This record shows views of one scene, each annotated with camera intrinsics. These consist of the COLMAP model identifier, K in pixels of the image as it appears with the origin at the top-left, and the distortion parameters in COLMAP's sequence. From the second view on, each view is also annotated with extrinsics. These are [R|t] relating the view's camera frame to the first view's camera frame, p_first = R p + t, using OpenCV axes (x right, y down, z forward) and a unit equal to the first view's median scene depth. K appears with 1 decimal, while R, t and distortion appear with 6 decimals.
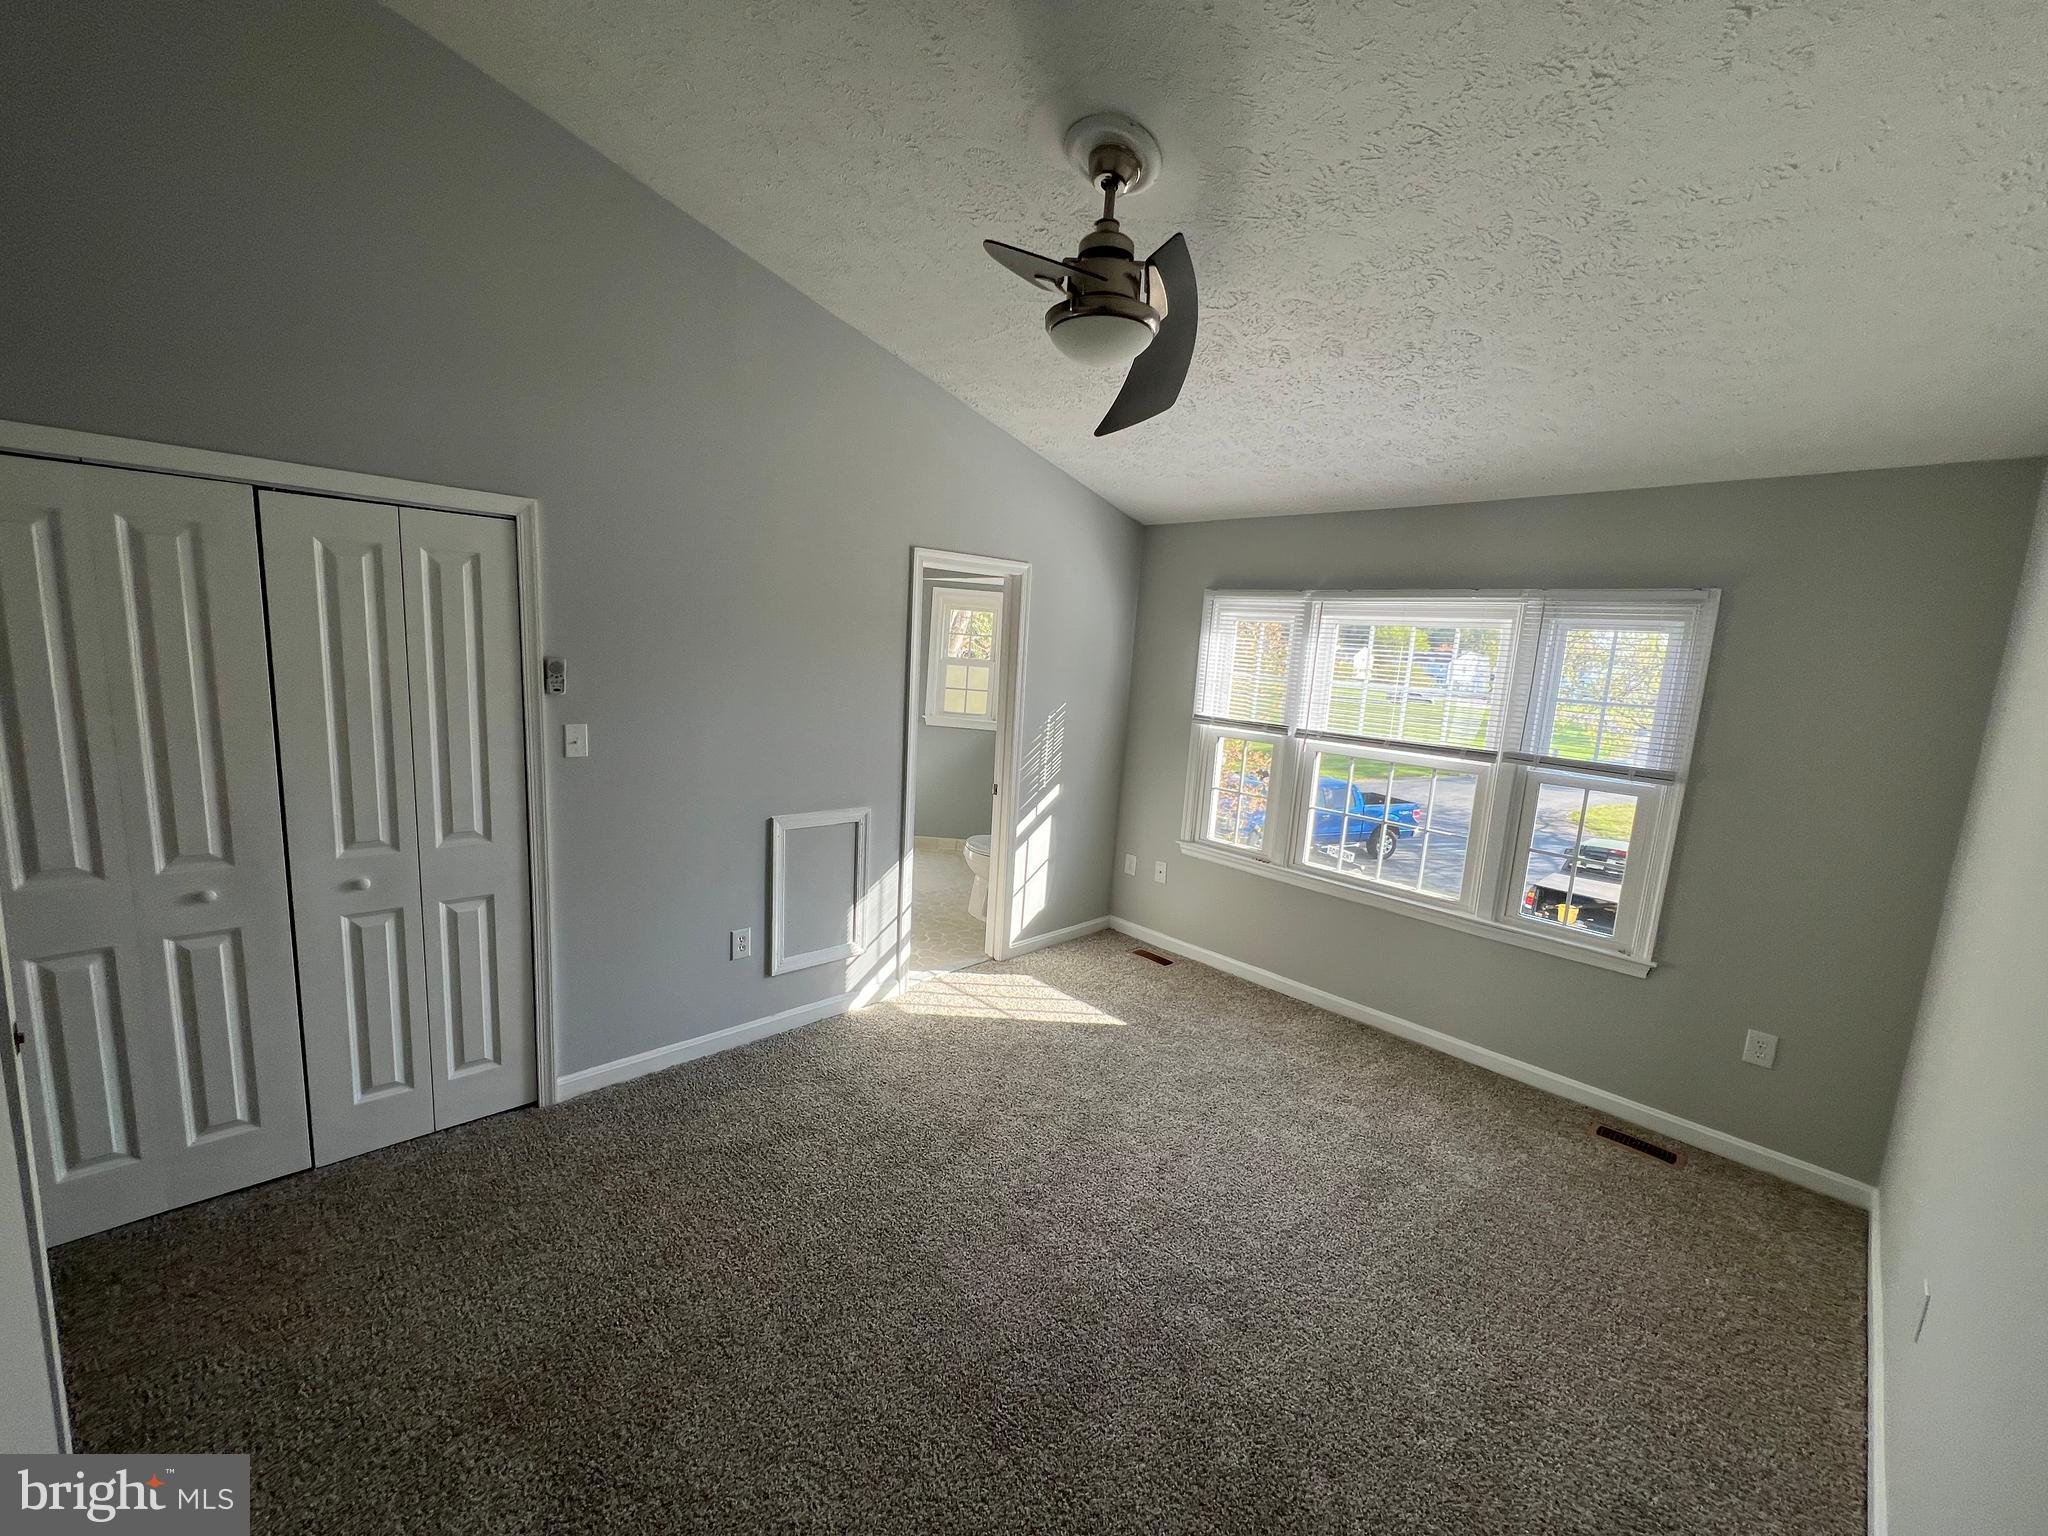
lens RADIAL K [[817.7, 0, 1018.4], [0, 817.7, 765.8], [0, 0, 1]] dist [-0.002934, 0.000899]
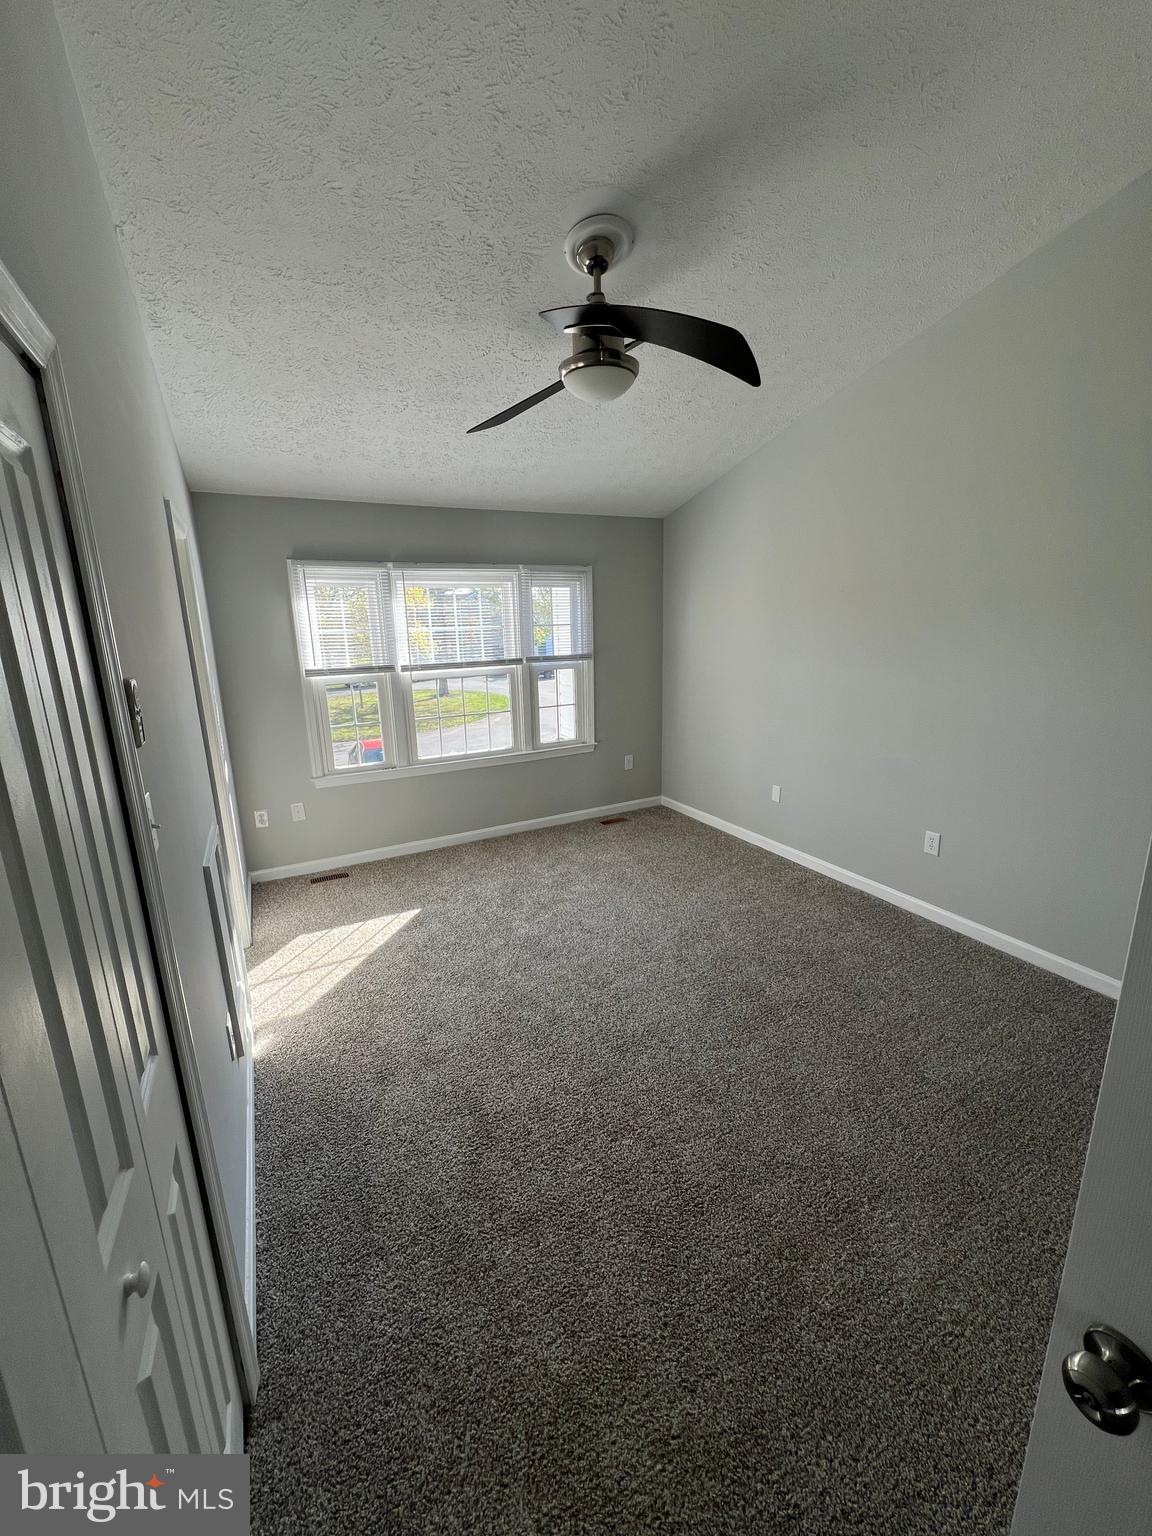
lens RADIAL K [[613.3, 0, 585.5], [0, 613.3, 768.2], [0, 0, 1]] dist [-0.002934, 0.000899]
pose [[0.271427, -0.294425, 0.916319, -0.615193], [0.180429, 0.950747, 0.252042, -0.091956], [-0.945396, 0.096919, 0.311181, 0.430050]]
